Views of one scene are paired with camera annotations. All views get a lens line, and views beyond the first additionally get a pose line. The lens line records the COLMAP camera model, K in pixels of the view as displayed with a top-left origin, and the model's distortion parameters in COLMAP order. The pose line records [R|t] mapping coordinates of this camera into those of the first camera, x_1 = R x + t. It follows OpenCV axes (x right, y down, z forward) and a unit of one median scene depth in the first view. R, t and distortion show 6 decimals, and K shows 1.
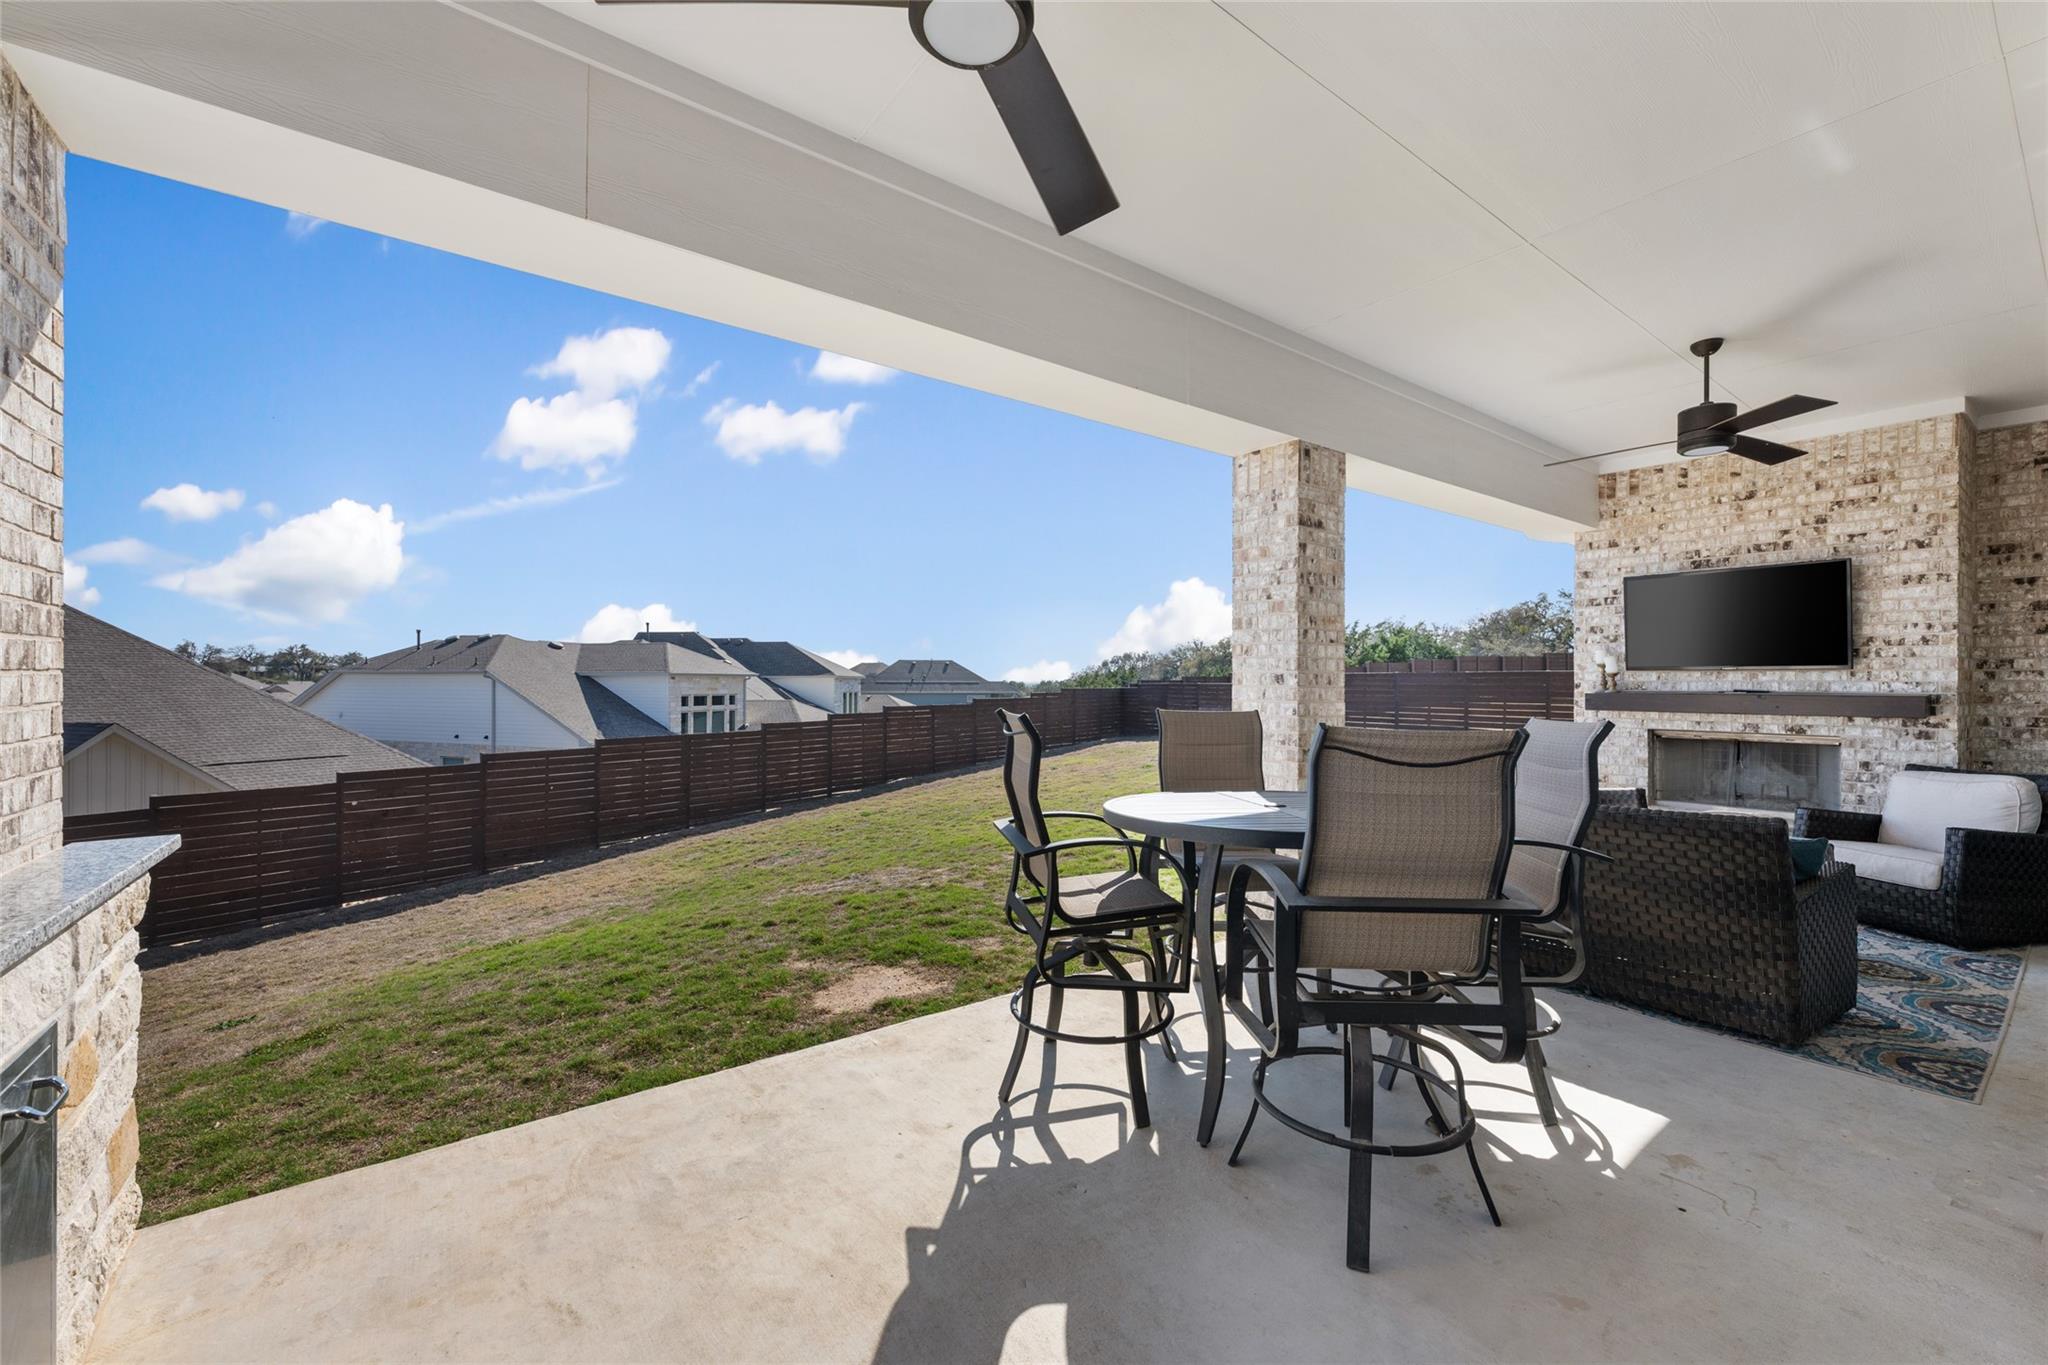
lens RADIAL K [[805.2, 0, 1024.0], [0, 805.2, 682.5], [0, 0, 1]] dist [-0.000211, -0.000087]
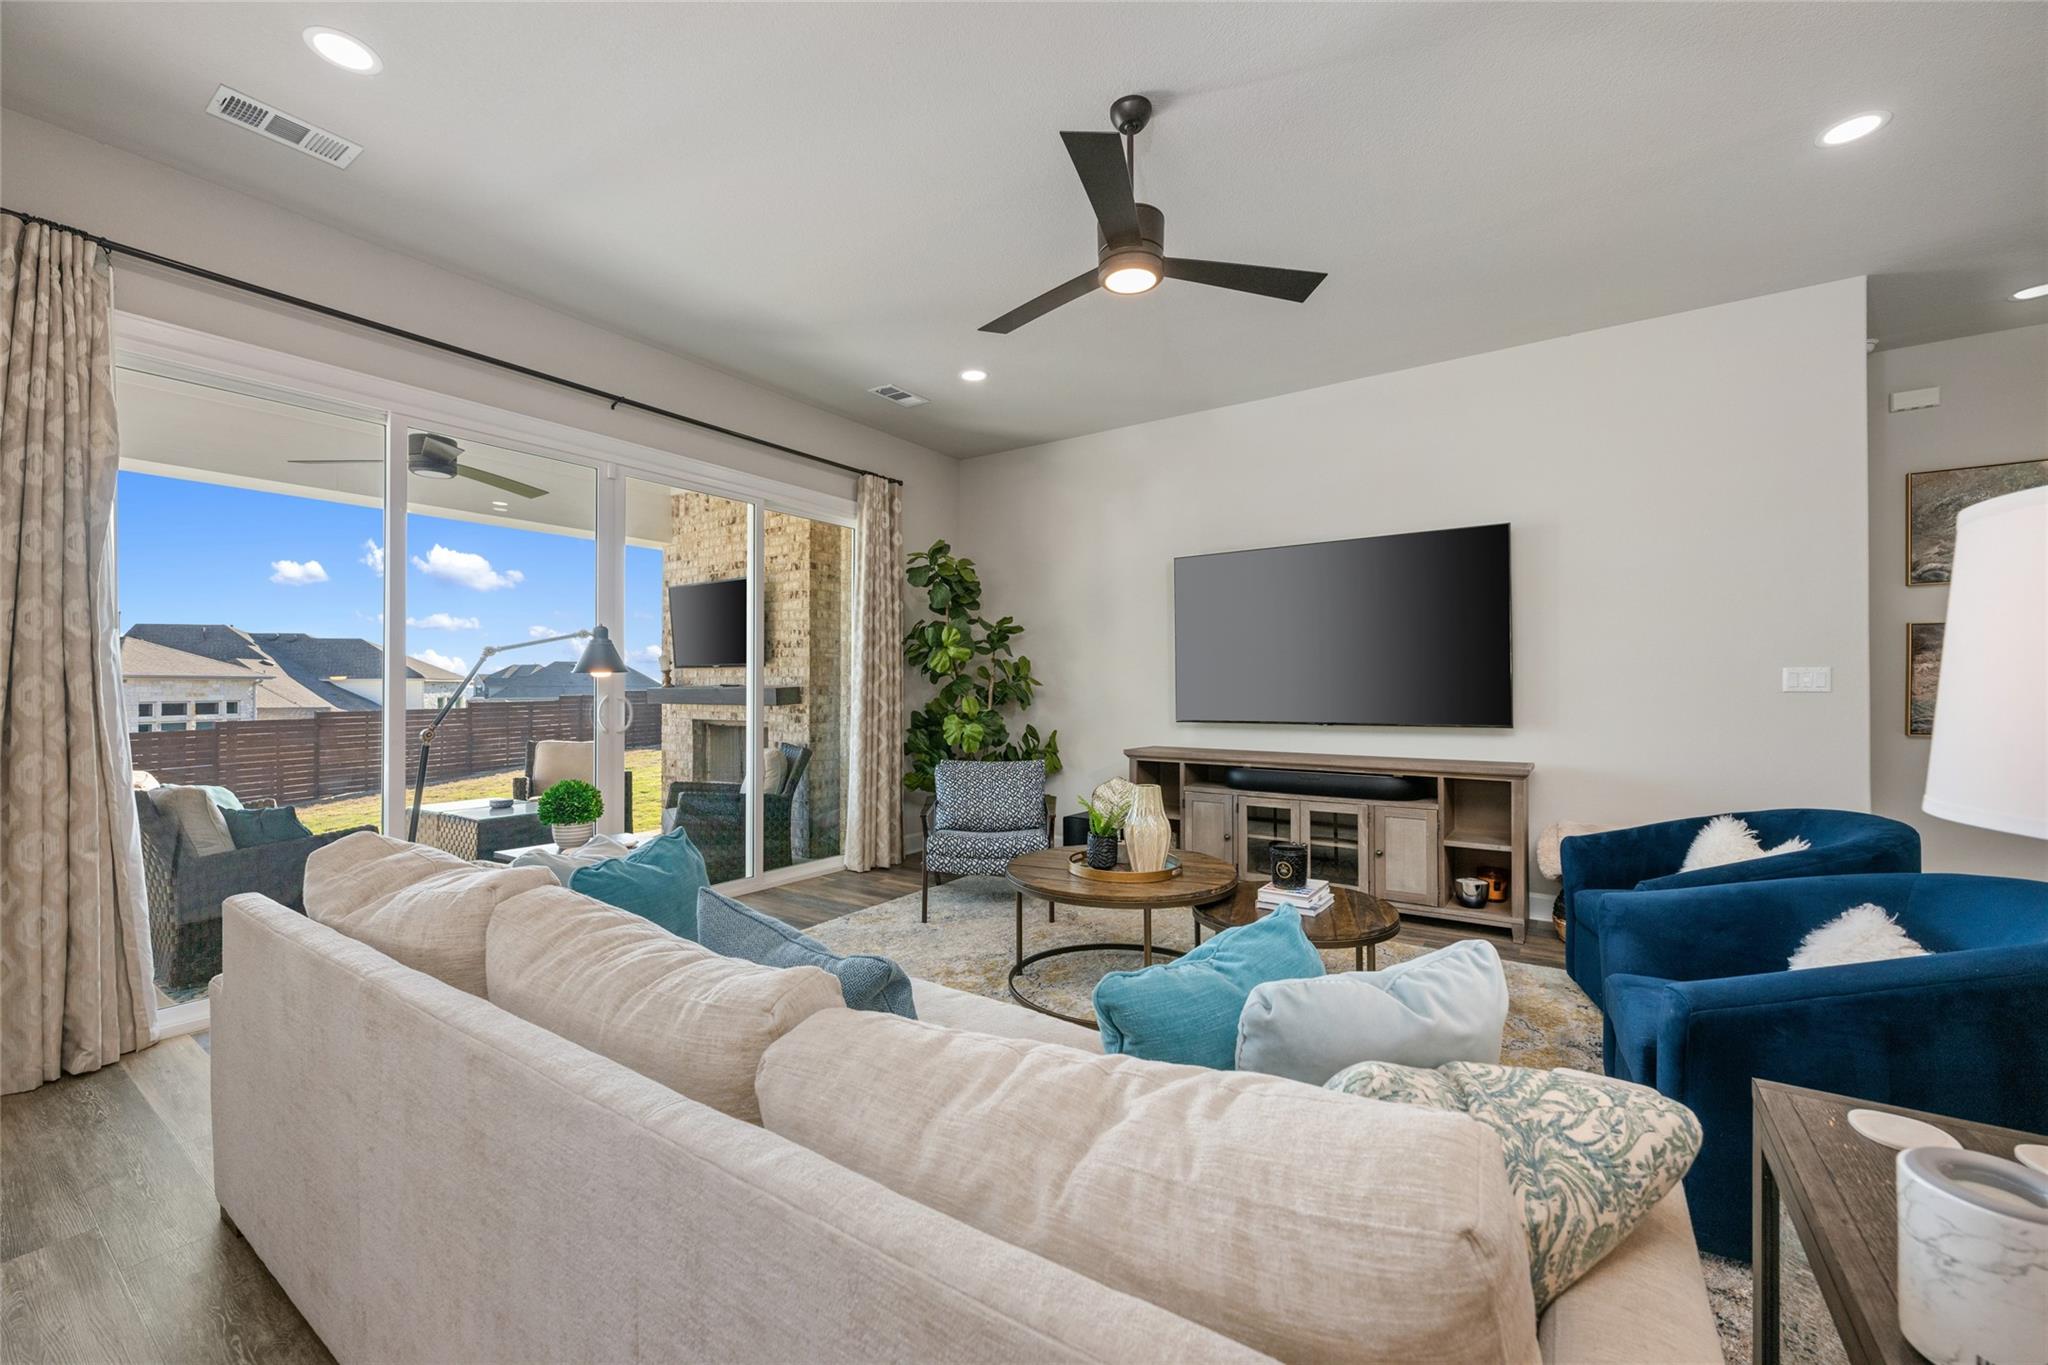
lens RADIAL K [[805.6, 0, 1013.3], [0, 805.6, 682.9], [0, 0, 1]] dist [0.000993, -0.000507]
pose [[0.946551, -0.002571, 0.322545, 0.995919], [0.003711, 0.999989, -0.002920, 0.013125], [-0.322534, 0.003961, 0.946550, -0.283482]]
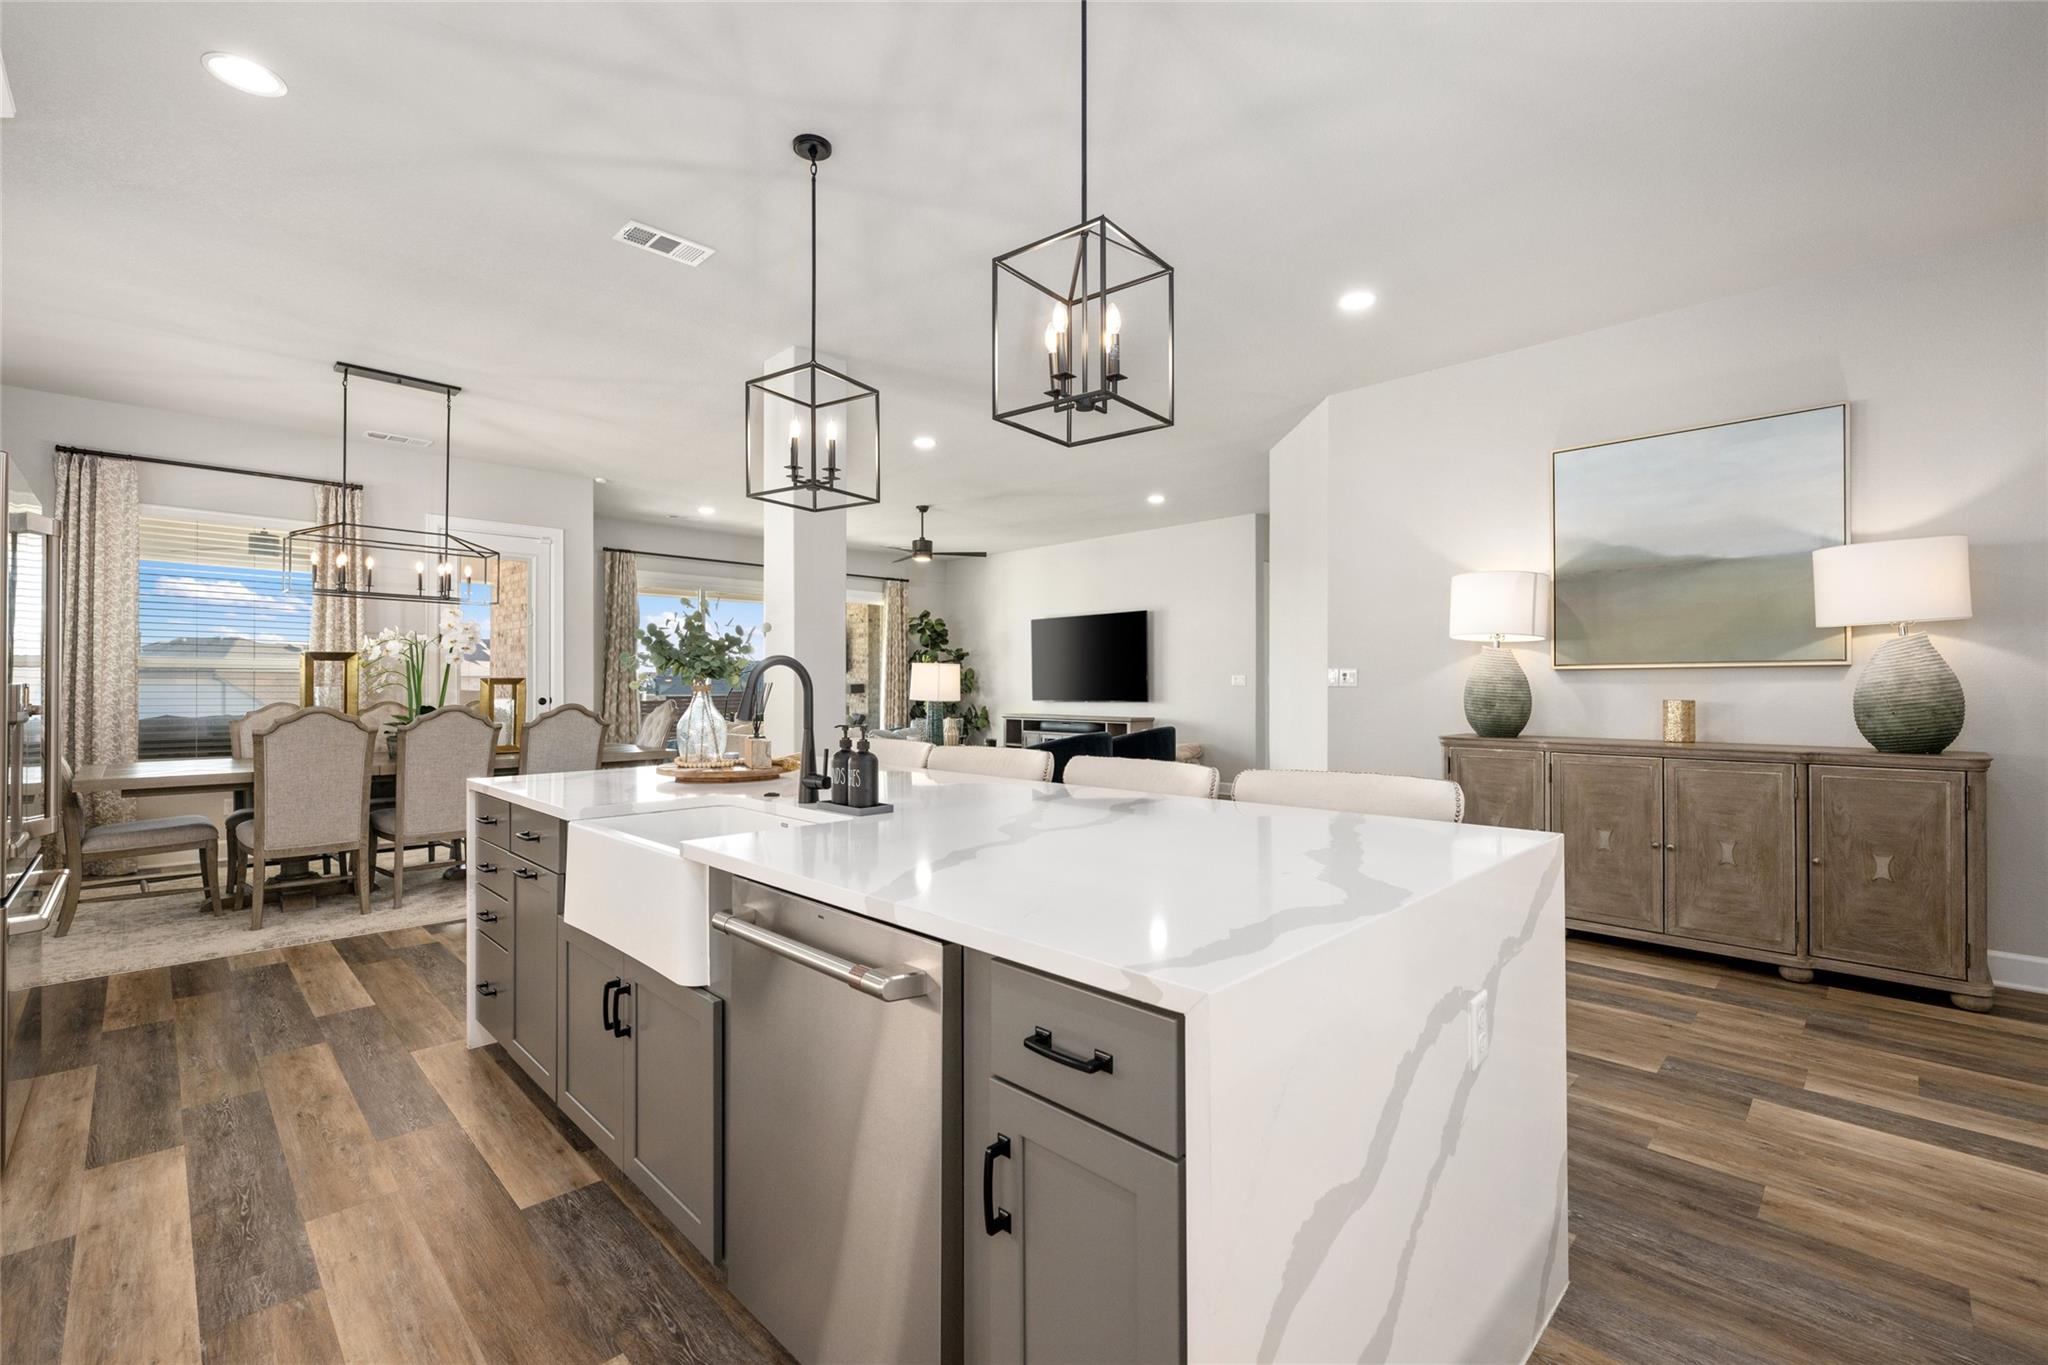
lens RADIAL K [[885.5, 0, 1008.3], [0, 885.5, 673.8], [0, 0, 1]] dist [0.000999, 0.000200]
pose [[0.990968, -0.001718, 0.134086, 1.152819], [0.003440, 0.999915, -0.012610, 0.018120], [-0.134053, 0.012958, 0.990889, -1.584655]]
